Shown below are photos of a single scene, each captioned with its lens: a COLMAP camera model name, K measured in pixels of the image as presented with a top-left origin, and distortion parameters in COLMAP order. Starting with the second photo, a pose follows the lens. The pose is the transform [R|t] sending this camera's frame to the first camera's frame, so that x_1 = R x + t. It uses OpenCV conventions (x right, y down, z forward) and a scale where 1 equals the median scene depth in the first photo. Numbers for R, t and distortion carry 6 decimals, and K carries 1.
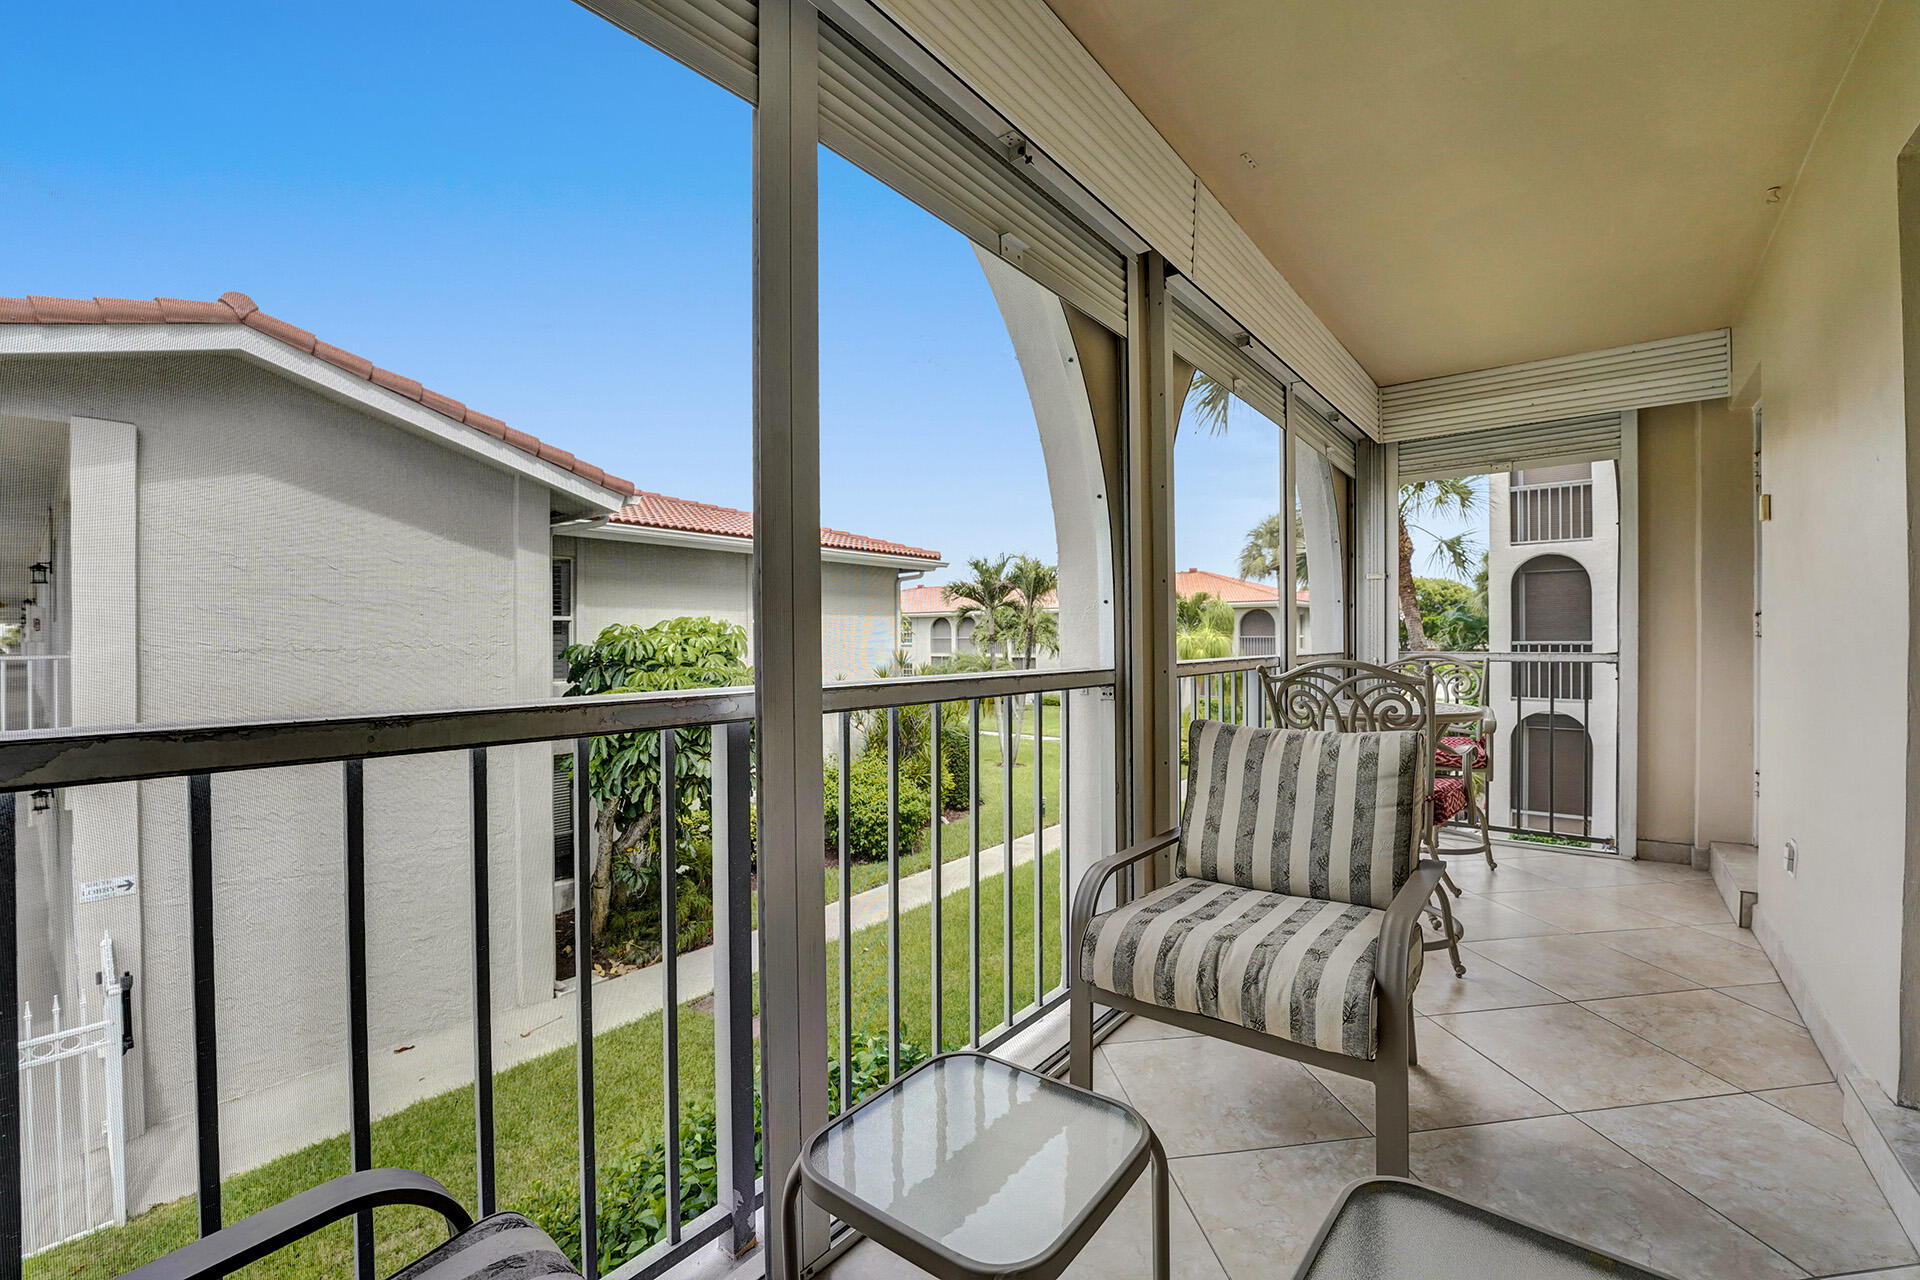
lens RADIAL K [[793.8, 0, 945.5], [0, 793.8, 643.7], [0, 0, 1]] dist [-0.021382, 0.000434]
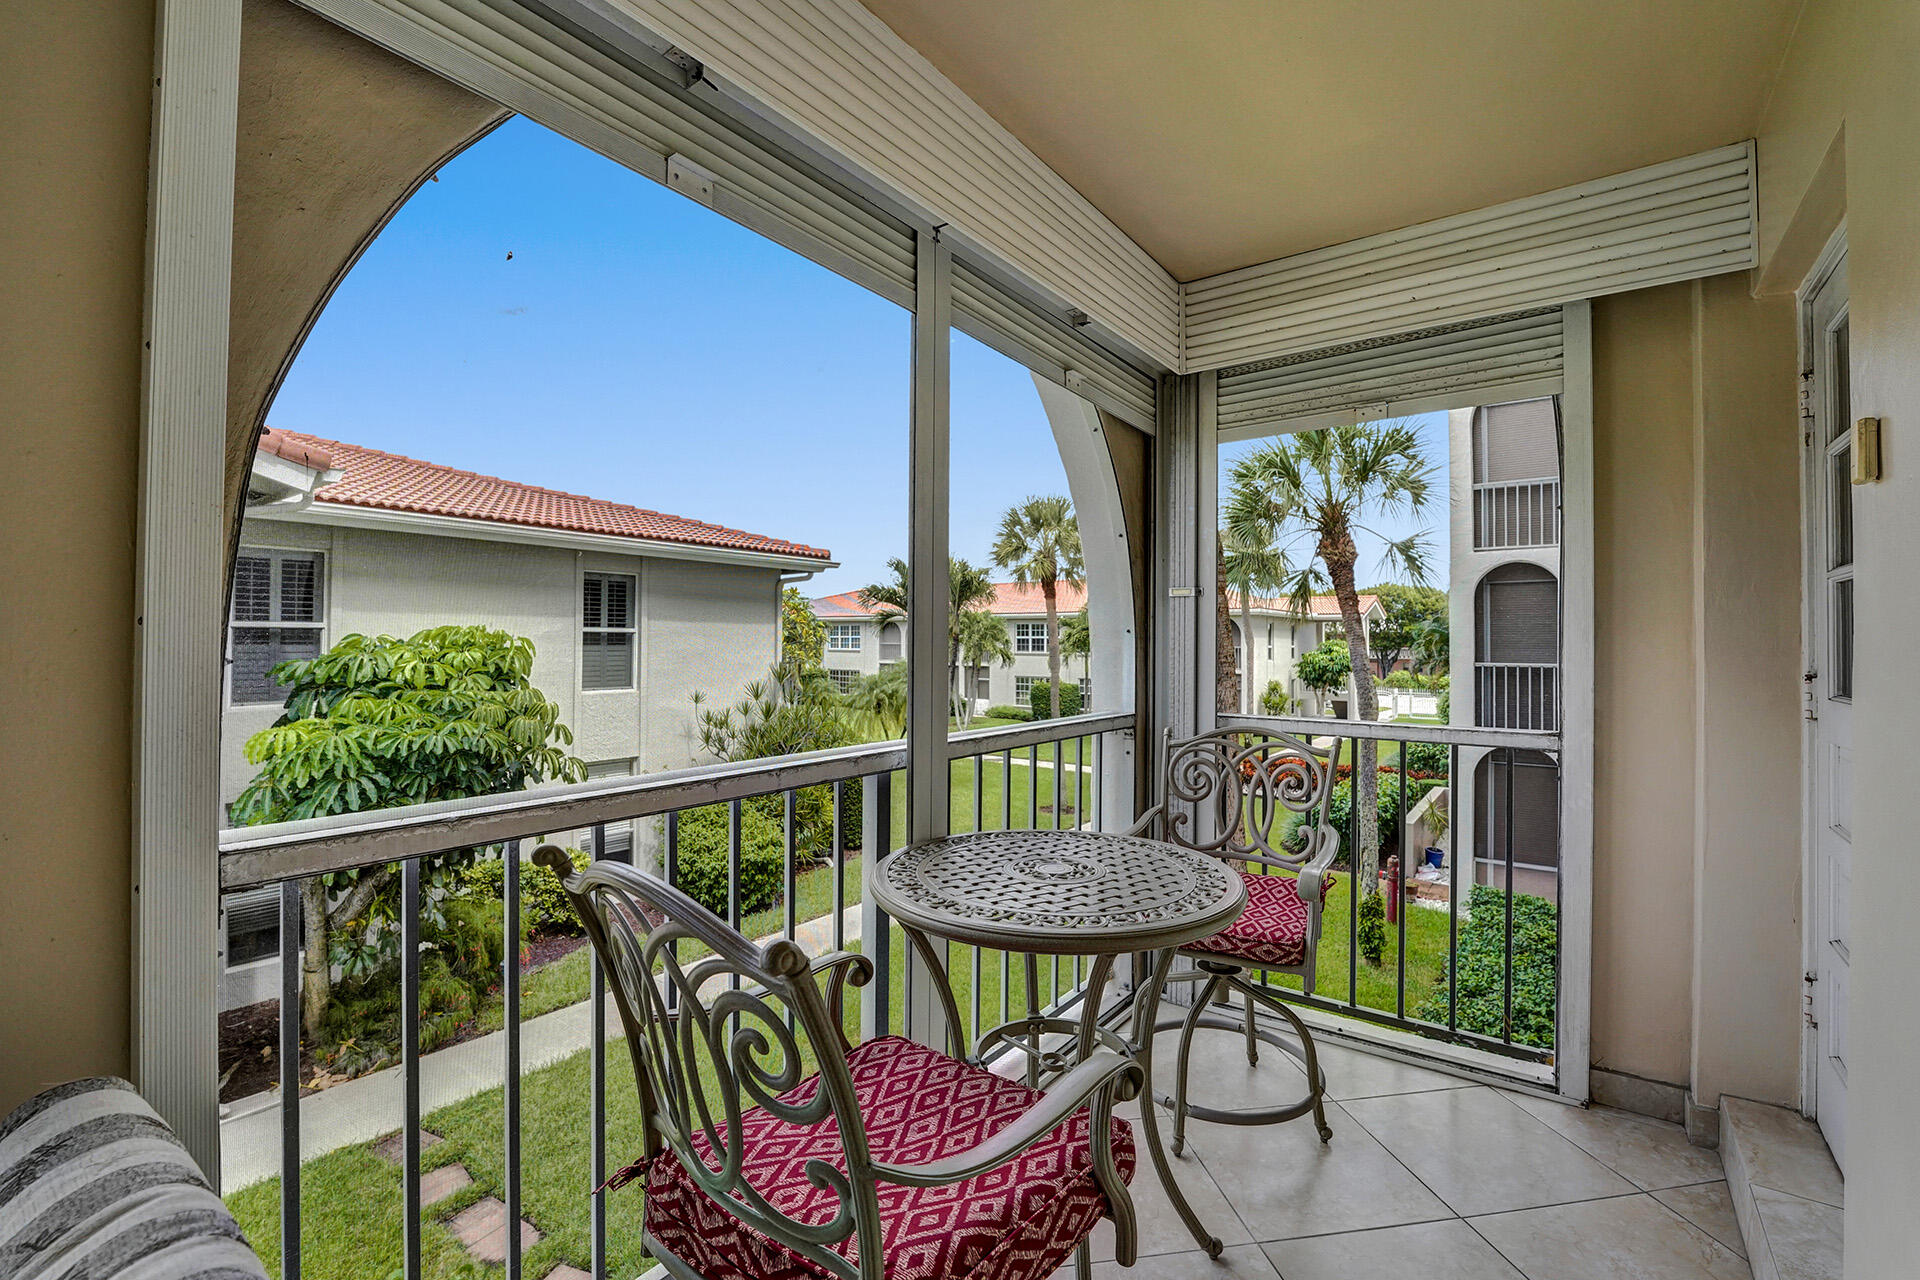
lens RADIAL K [[793.8, 0, 976.2], [0, 793.8, 631.0], [0, 0, 1]] dist [-0.021382, 0.000434]
pose [[0.999372, 0.011110, 0.033656, 0.178647], [-0.010560, 0.999809, -0.016473, -0.021140], [-0.033833, 0.016107, 0.999298, 0.190205]]
